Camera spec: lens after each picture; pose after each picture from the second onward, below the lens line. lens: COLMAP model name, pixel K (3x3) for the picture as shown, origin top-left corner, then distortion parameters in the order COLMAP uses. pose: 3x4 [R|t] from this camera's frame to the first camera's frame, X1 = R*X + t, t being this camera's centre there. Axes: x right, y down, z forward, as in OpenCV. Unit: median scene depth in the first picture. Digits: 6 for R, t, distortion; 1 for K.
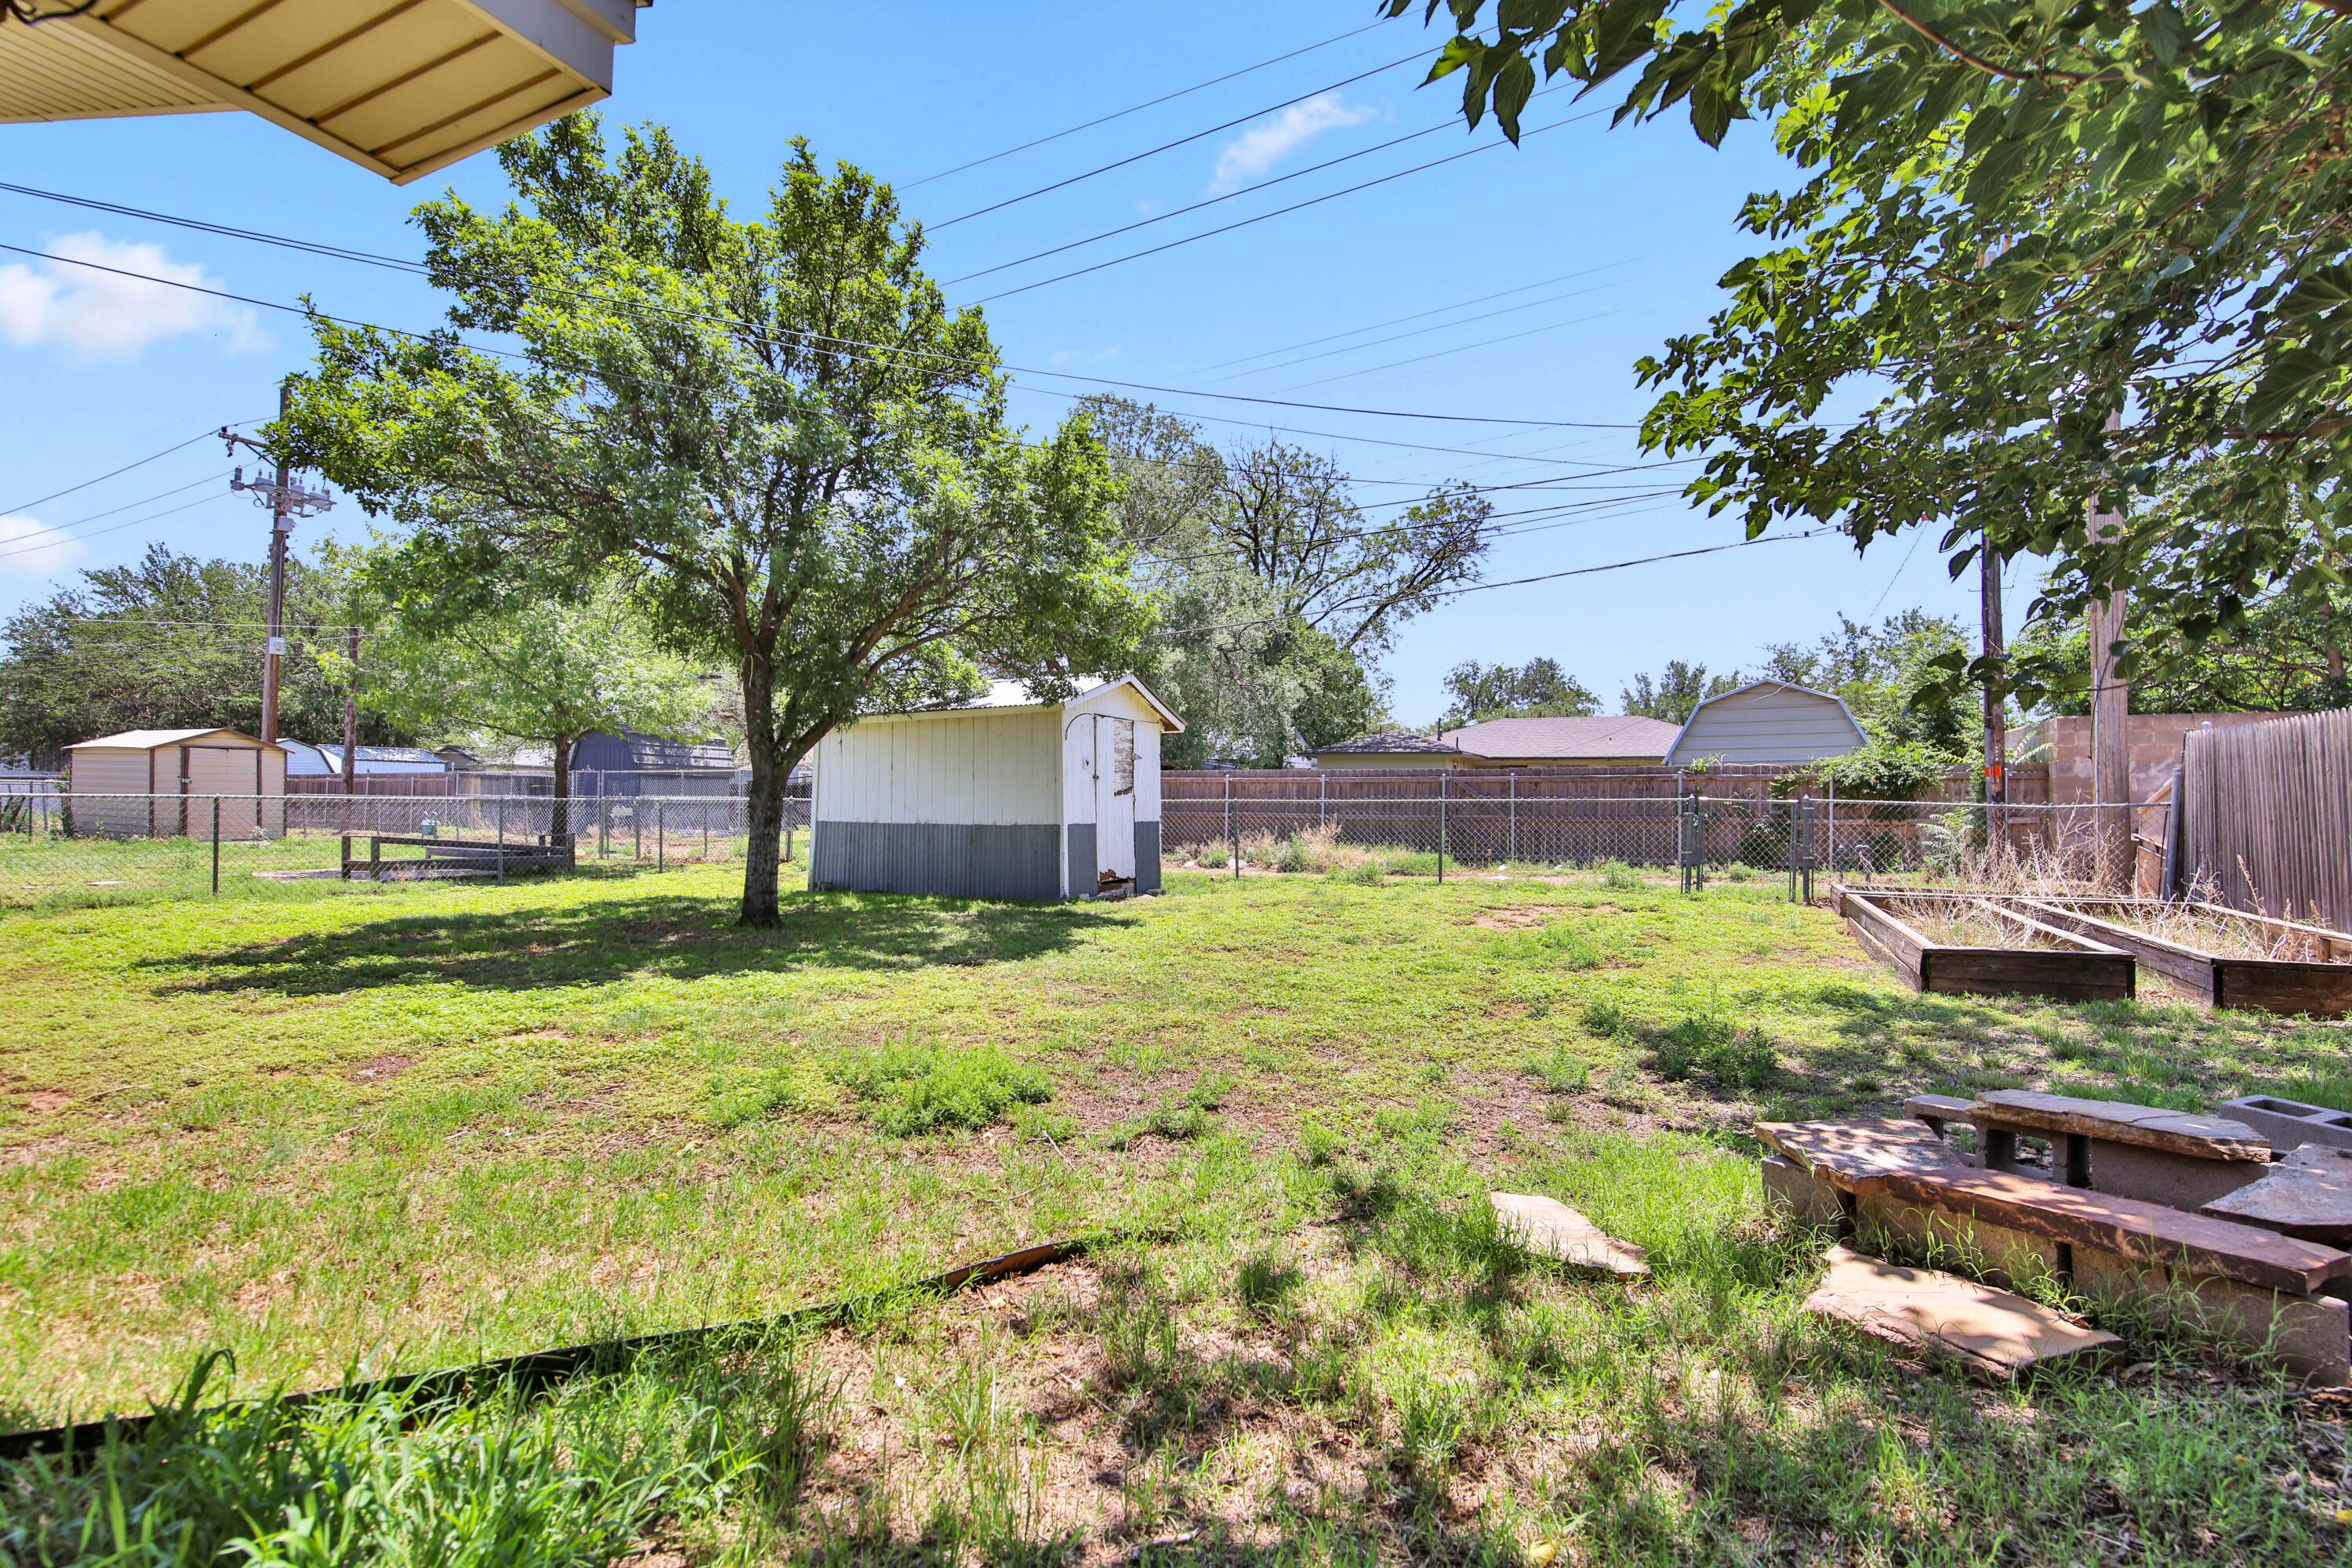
lens RADIAL K [[1087.7, 0, 1173.3], [0, 1087.7, 778.9], [0, 0, 1]] dist [-0.014736, 0.000027]
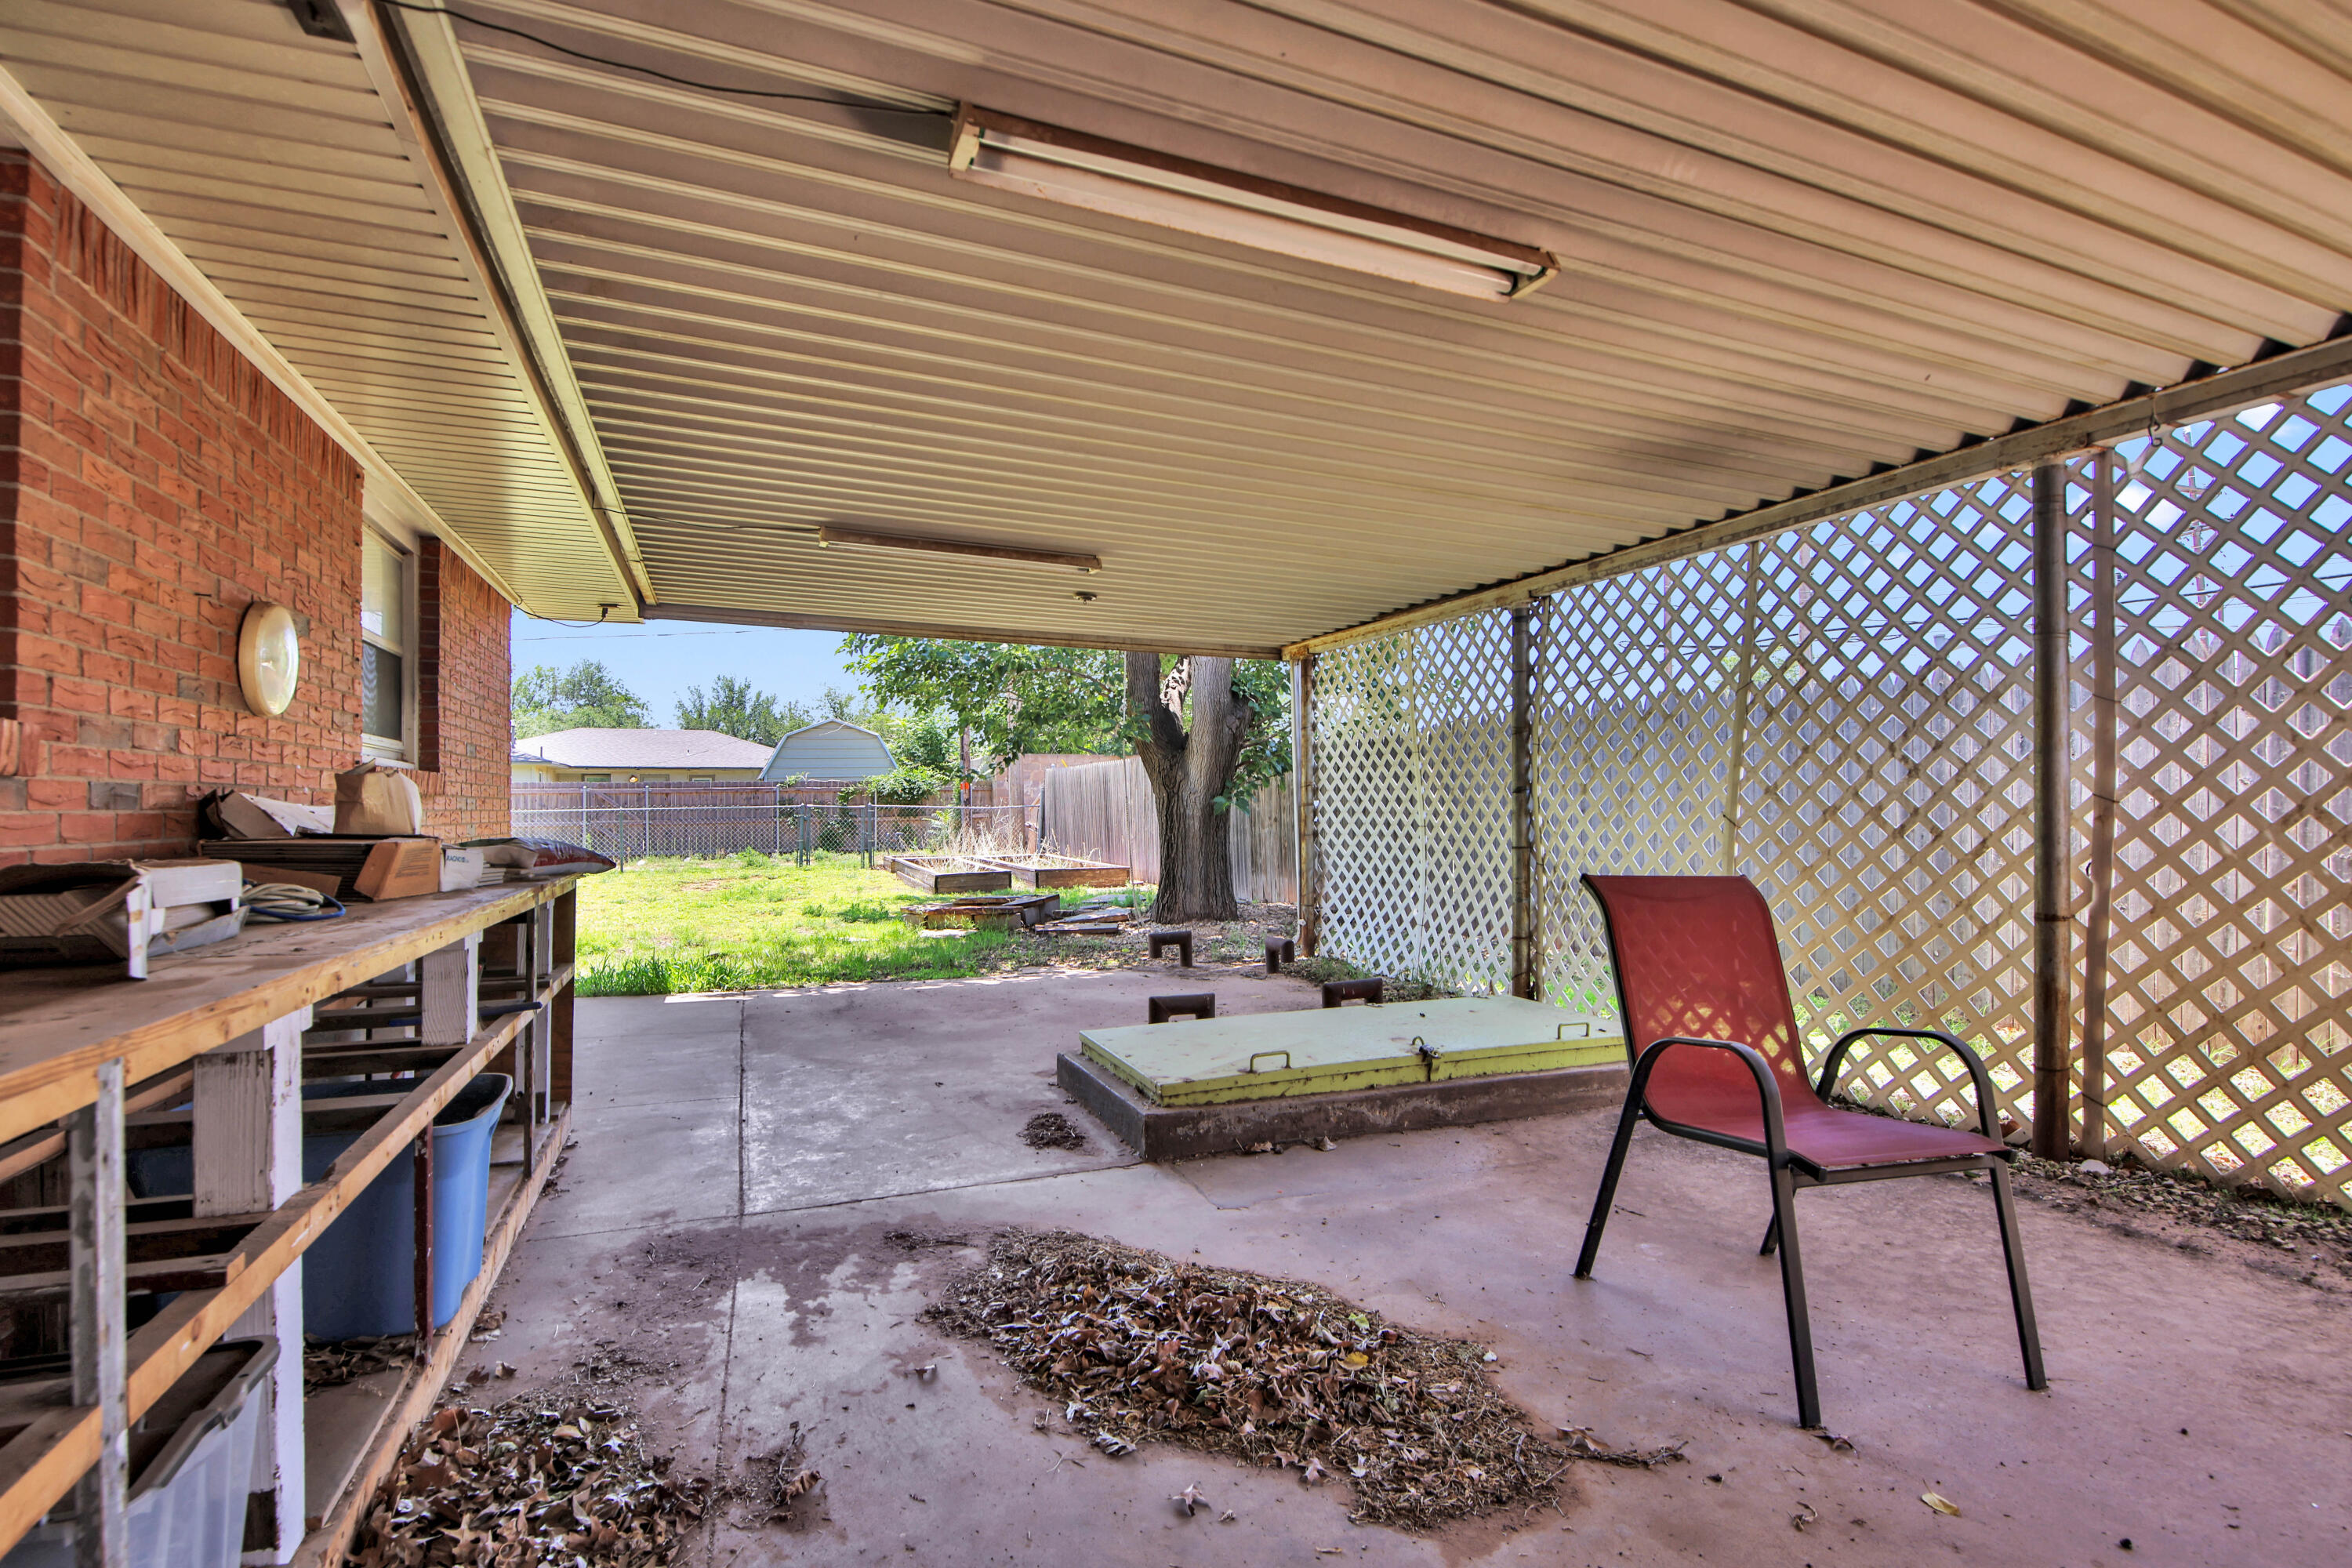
lens RADIAL K [[1087.7, 0, 1173.3], [0, 1087.7, 778.9], [0, 0, 1]] dist [-0.014736, 0.000027]
pose [[0.668924, 0.003723, 0.743321, -0.233757], [-0.001525, 0.999992, -0.003635, -0.011498], [-0.743329, 0.001298, 0.668925, -0.311910]]
